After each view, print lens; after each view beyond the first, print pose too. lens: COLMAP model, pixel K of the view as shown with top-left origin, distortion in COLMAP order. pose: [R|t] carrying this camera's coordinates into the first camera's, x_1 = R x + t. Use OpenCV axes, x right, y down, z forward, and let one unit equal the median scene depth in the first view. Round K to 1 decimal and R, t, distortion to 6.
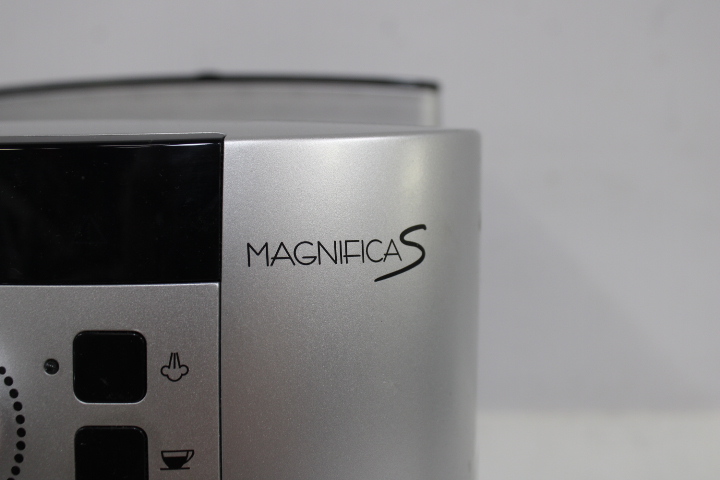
lens RADIAL K [[764.8, 0, 360.0], [0, 764.8, 240.0], [0, 0, 1]] dist [-0.114720, 0.043553]
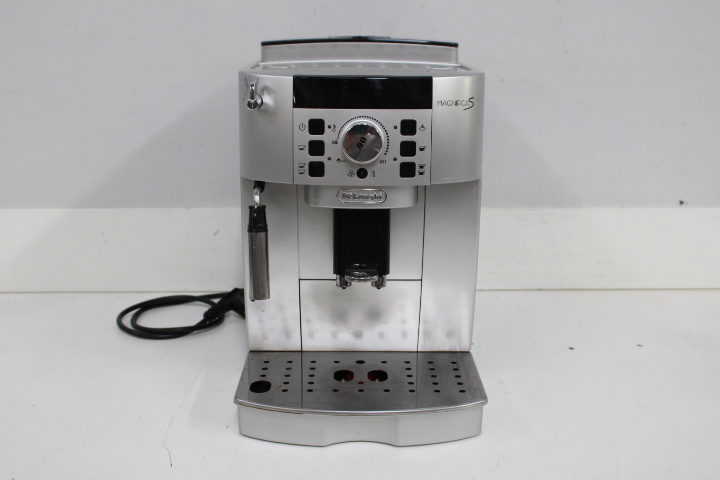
lens RADIAL K [[764.8, 0, 360.0], [0, 764.8, 240.0], [0, 0, 1]] dist [-0.114720, 0.043553]
pose [[0.997516, -0.008922, 0.069876, -0.919220], [-0.000293, 0.991414, 0.130759, 0.231881], [-0.070443, -0.130455, 0.988949, -3.490268]]
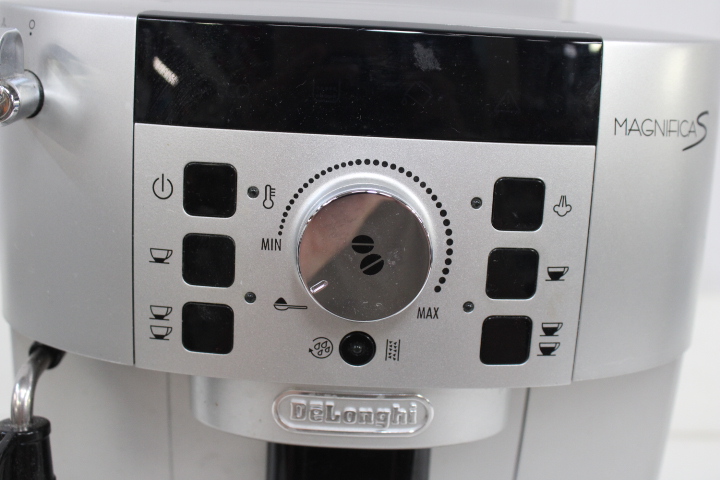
lens RADIAL K [[817.4, 0, 360.0], [0, 817.4, 240.0], [0, 0, 1]] dist [-0.101803, 0.014806]
pose [[0.994893, 0.029540, 0.096513, -0.731762], [-0.042856, 0.989371, 0.138954, 0.038974], [-0.091382, -0.142380, 0.985585, -0.415424]]
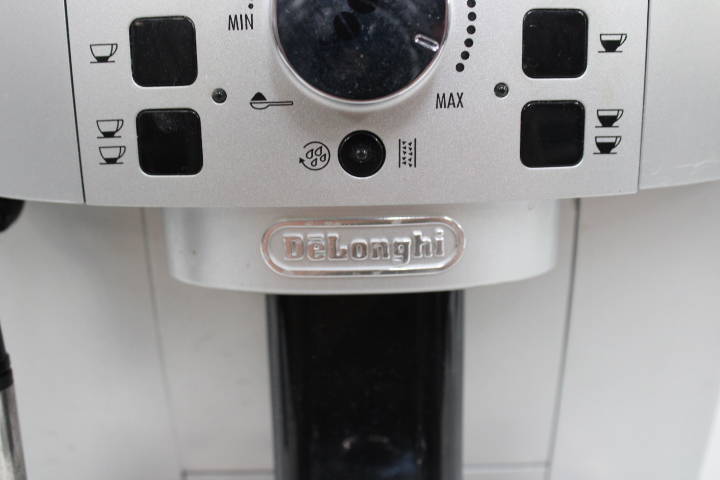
lens RADIAL K [[764.8, 0, 360.0], [0, 764.8, 240.0], [0, 0, 1]] dist [-0.114720, 0.043553]
pose [[0.997125, -0.040428, 0.064093, -0.665410], [0.028307, 0.983290, 0.179832, 0.357574], [-0.070293, -0.177500, 0.981607, -0.067358]]
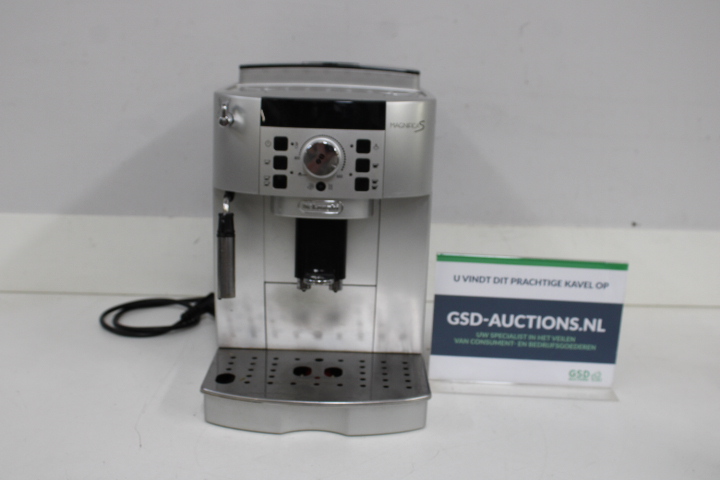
lens RADIAL K [[764.8, 0, 360.0], [0, 764.8, 240.0], [0, 0, 1]] dist [-0.114720, 0.043553]
pose [[0.996906, 0.019147, 0.076238, -0.709016], [-0.027032, 0.994233, 0.103779, 0.252965], [-0.073811, -0.105518, 0.991674, -4.004092]]
